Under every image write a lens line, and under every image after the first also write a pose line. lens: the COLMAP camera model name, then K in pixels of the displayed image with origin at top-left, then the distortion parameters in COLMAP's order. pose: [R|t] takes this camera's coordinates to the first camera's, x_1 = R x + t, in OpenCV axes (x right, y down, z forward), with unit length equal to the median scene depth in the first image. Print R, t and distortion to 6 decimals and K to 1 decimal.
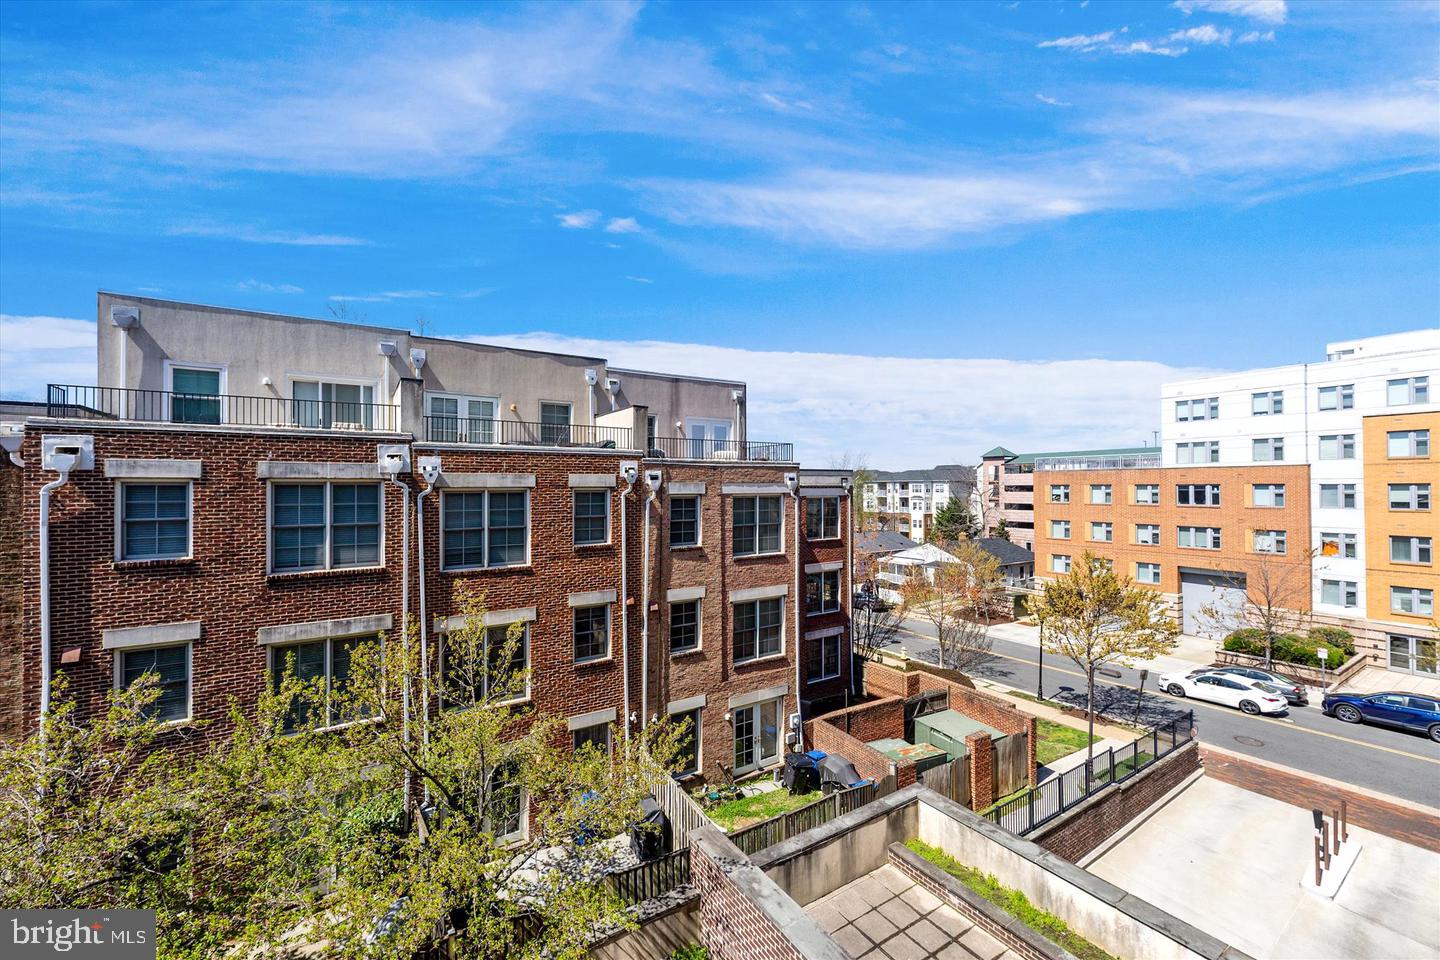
lens RADIAL K [[572.3, 0, 720.0], [0, 572.3, 480.0], [0, 0, 1]] dist [0.000471, 0.000171]
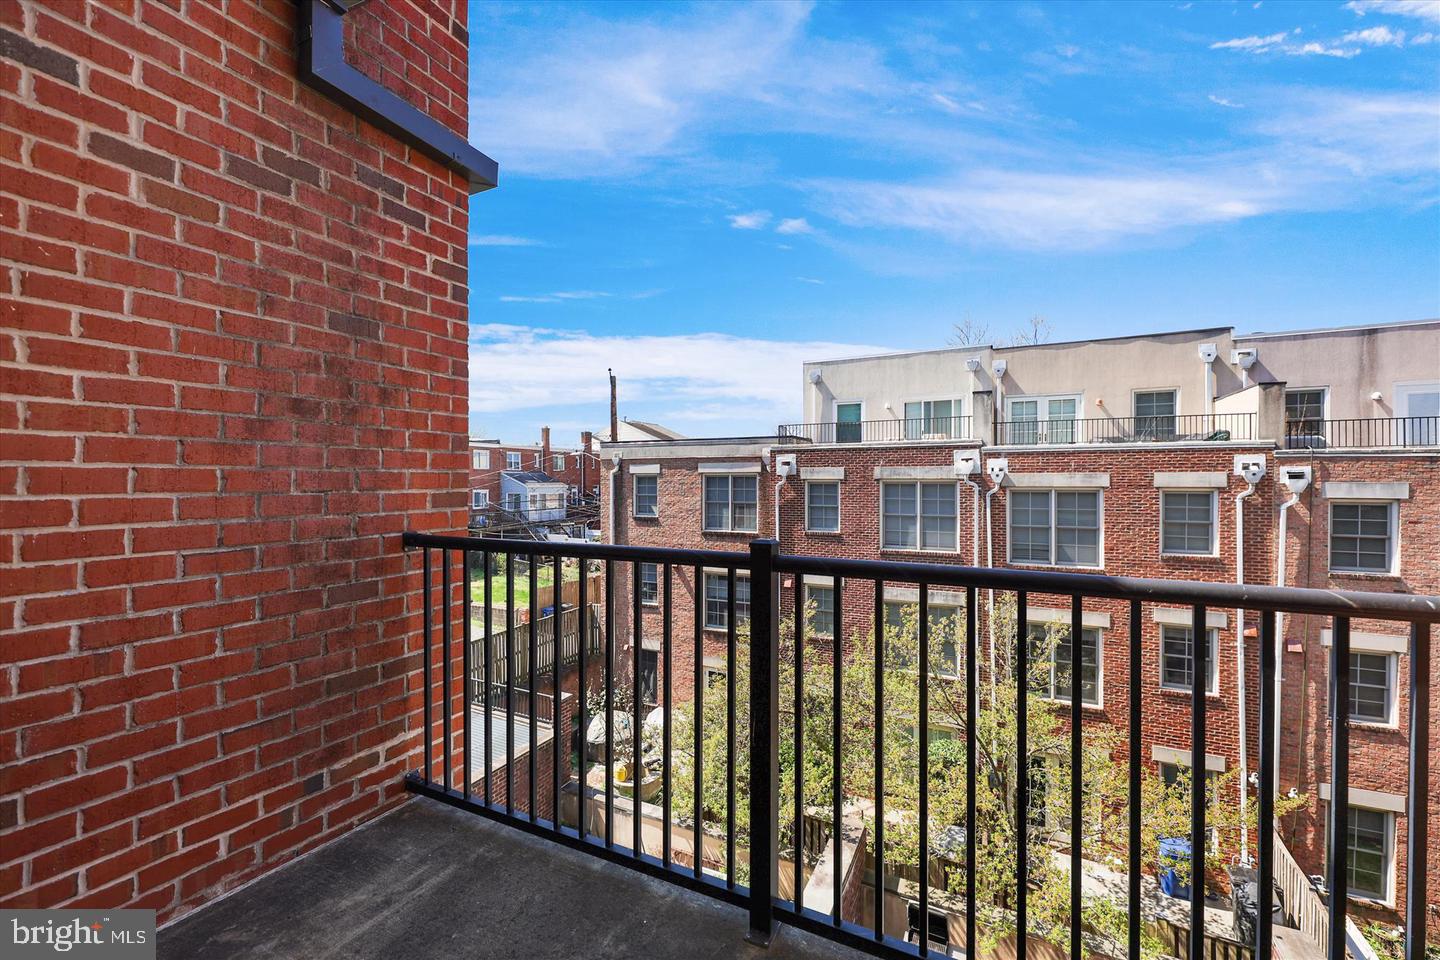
lens RADIAL K [[584.9, 0, 720.0], [0, 584.9, 480.0], [0, 0, 1]] dist [0.000132, -0.000027]
pose [[0.519407, -0.000450, -0.854527, 0.172459], [0.006773, 0.999971, 0.003590, -0.006806], [0.854500, -0.007652, 0.519395, -0.049456]]
